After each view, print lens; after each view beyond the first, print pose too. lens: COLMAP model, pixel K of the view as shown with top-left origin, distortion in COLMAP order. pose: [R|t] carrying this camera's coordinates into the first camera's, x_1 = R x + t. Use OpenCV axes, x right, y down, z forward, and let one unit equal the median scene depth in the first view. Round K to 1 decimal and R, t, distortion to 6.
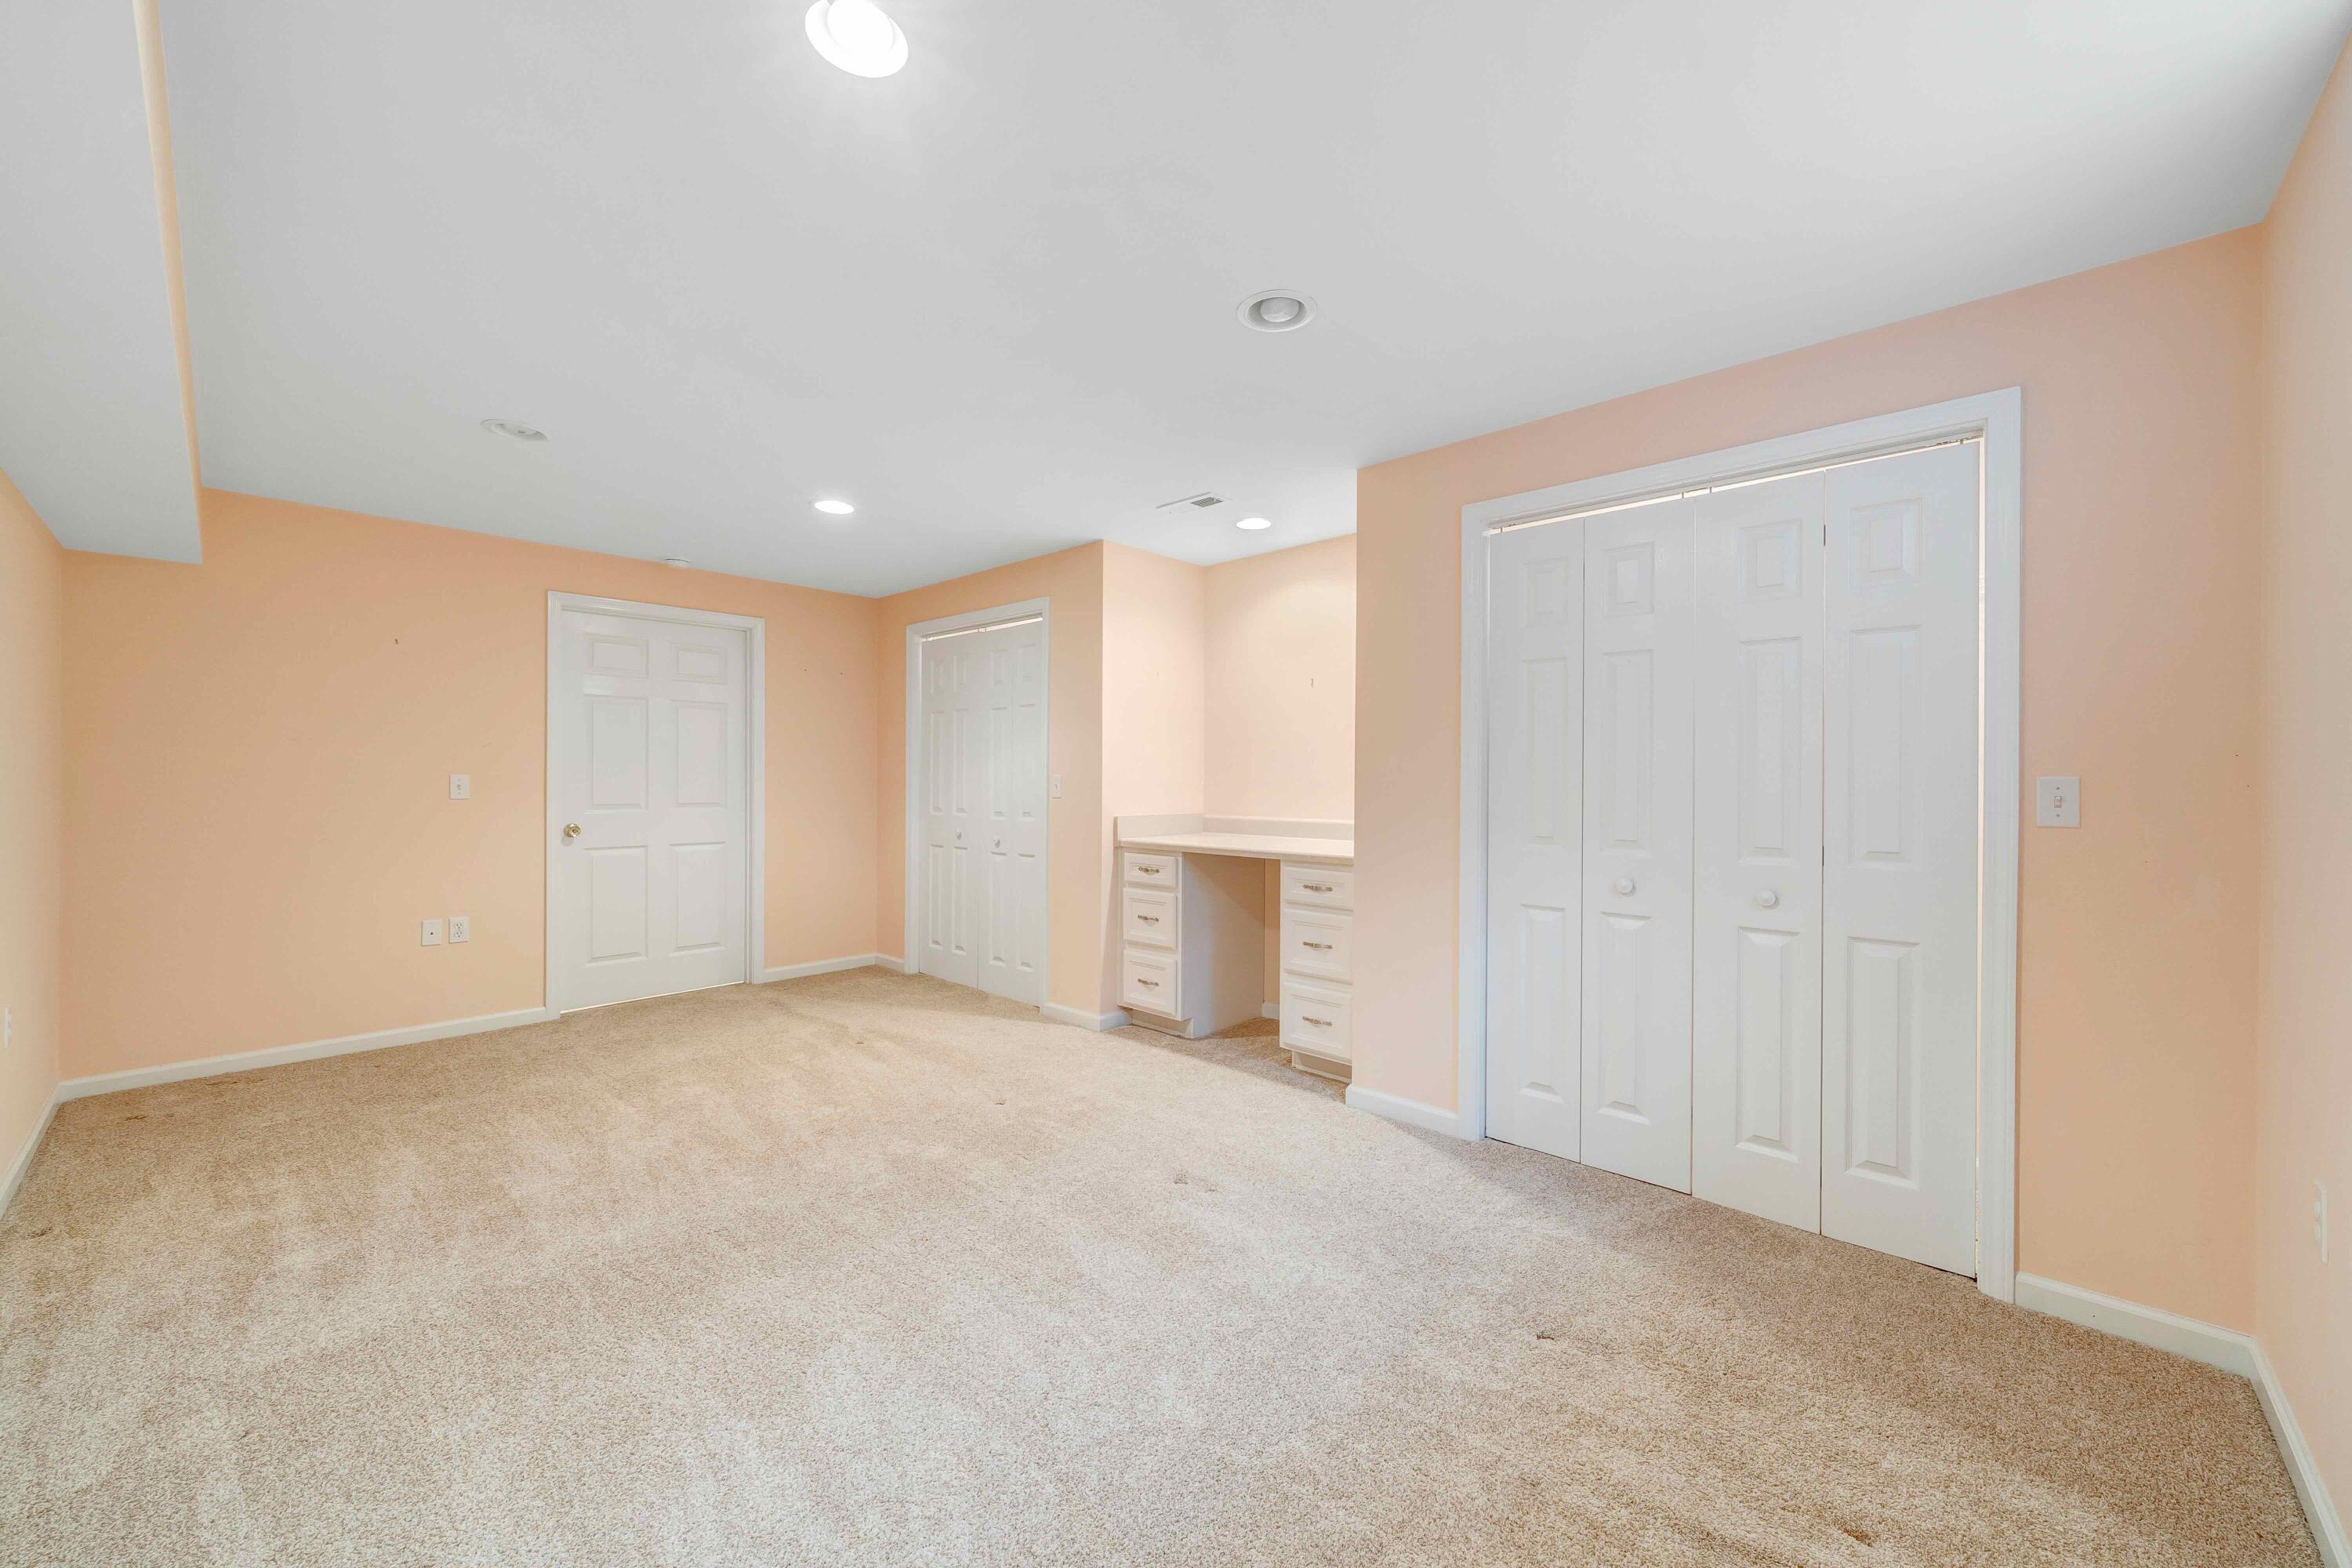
lens RADIAL K [[915.1, 0, 1176.0], [0, 915.1, 784.0], [0, 0, 1]] dist [0.012830, -0.000068]
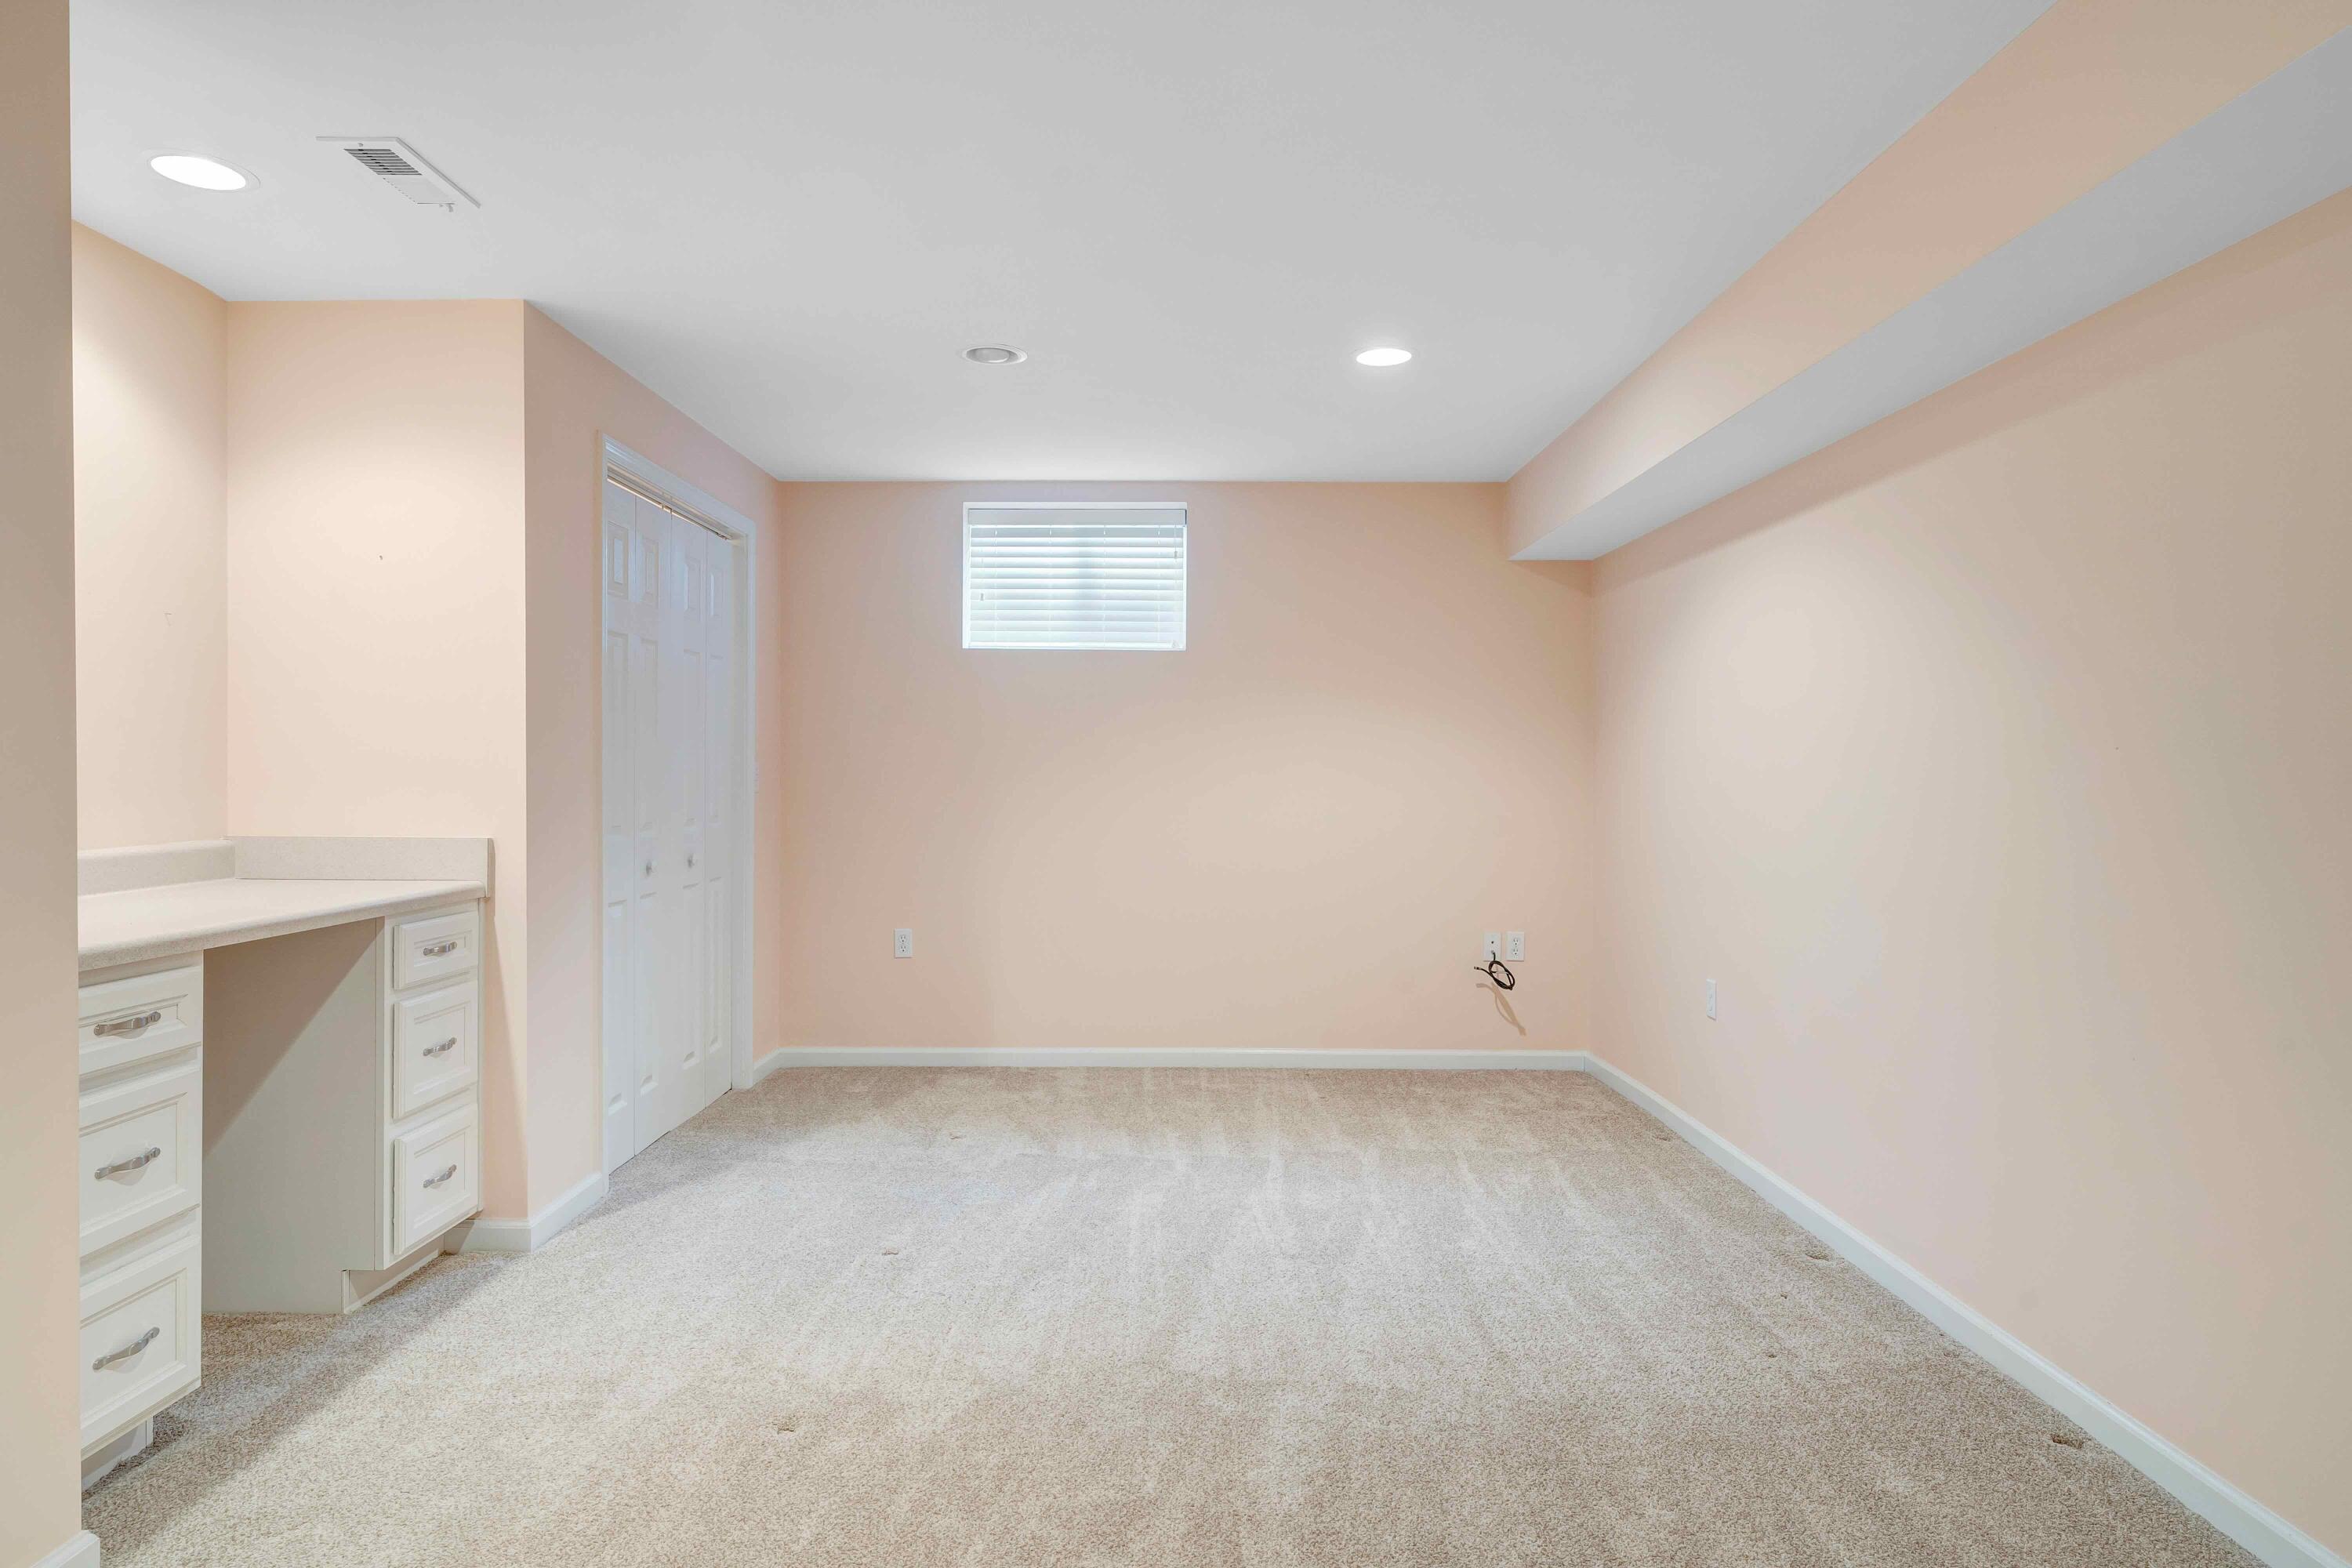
lens RADIAL K [[1357.9, 0, 1134.7], [0, 1357.9, 774.7], [0, 0, 1]] dist [0.005616, 0.000325]
pose [[-0.673472, -0.011850, 0.739118, -0.723693], [-0.004918, 0.999921, 0.011551, -0.008879], [-0.739196, 0.004144, -0.673477, 1.156678]]
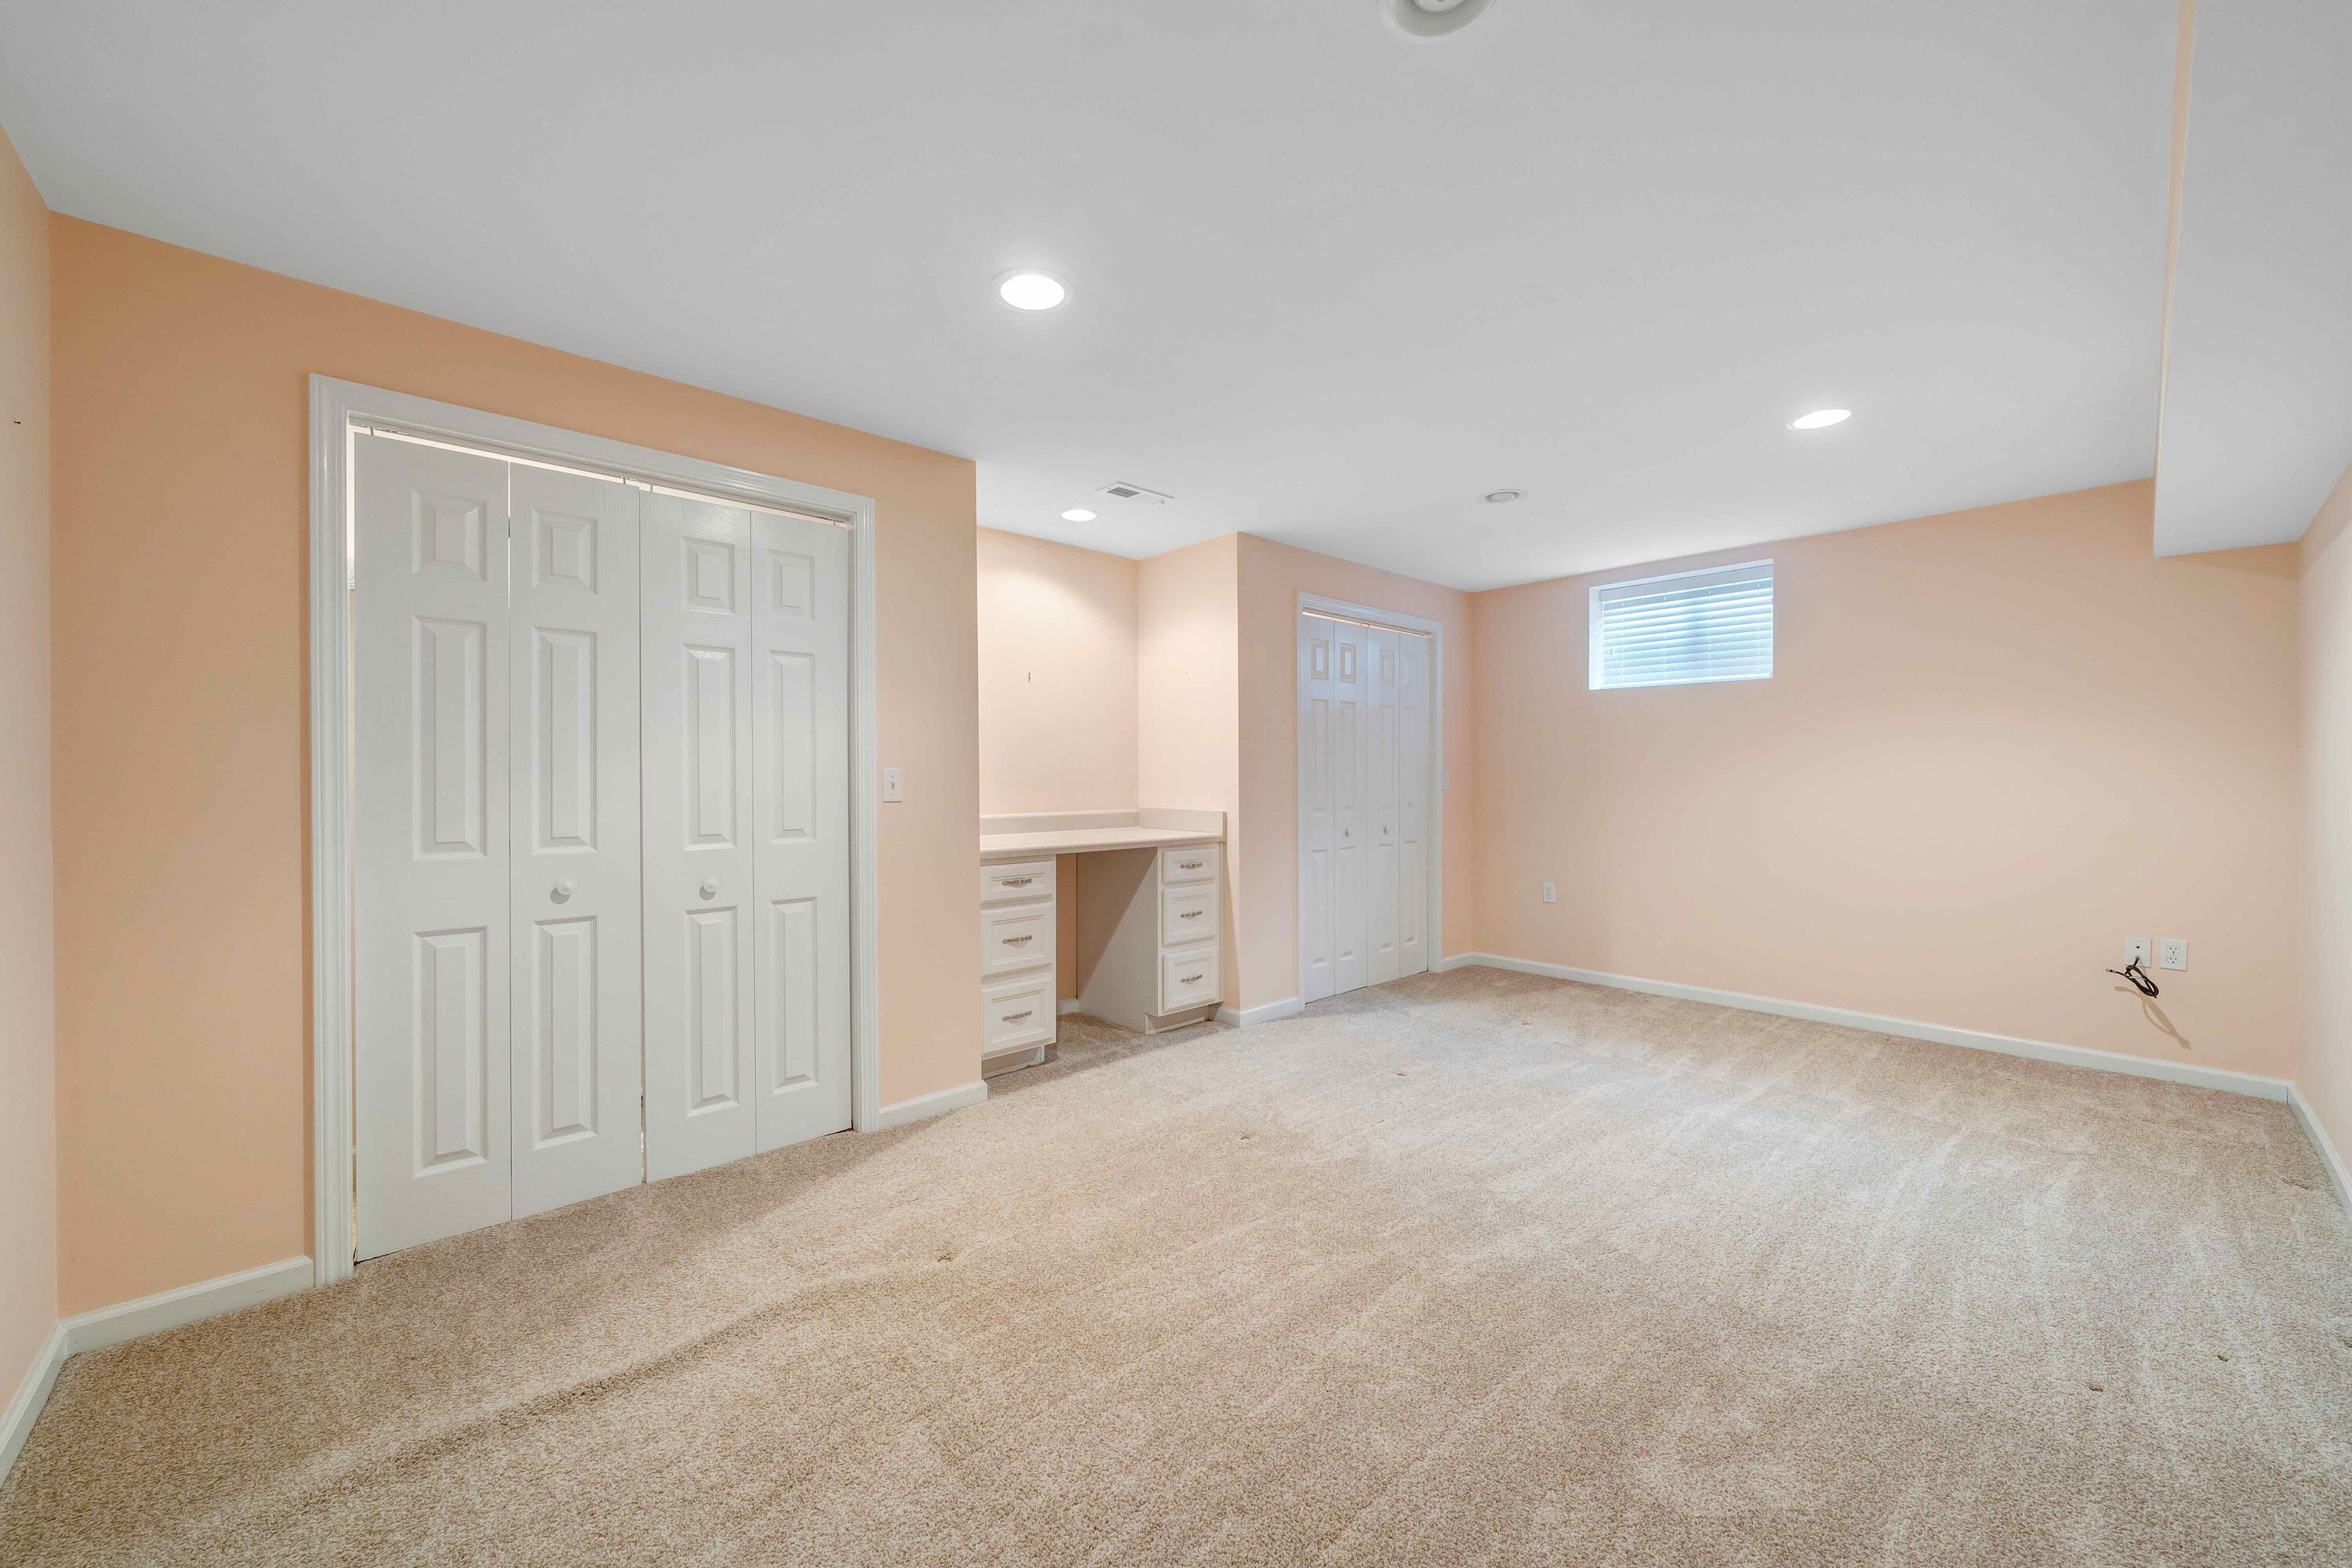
lens RADIAL K [[865.8, 0, 1180.7], [0, 865.8, 776.9], [0, 0, 1]] dist [0.001210, 0.000188]
pose [[0.072233, -0.007977, 0.997356, -0.879335], [0.006666, 0.999950, 0.007515, -0.007688], [-0.997365, 0.006106, 0.072283, 0.860486]]
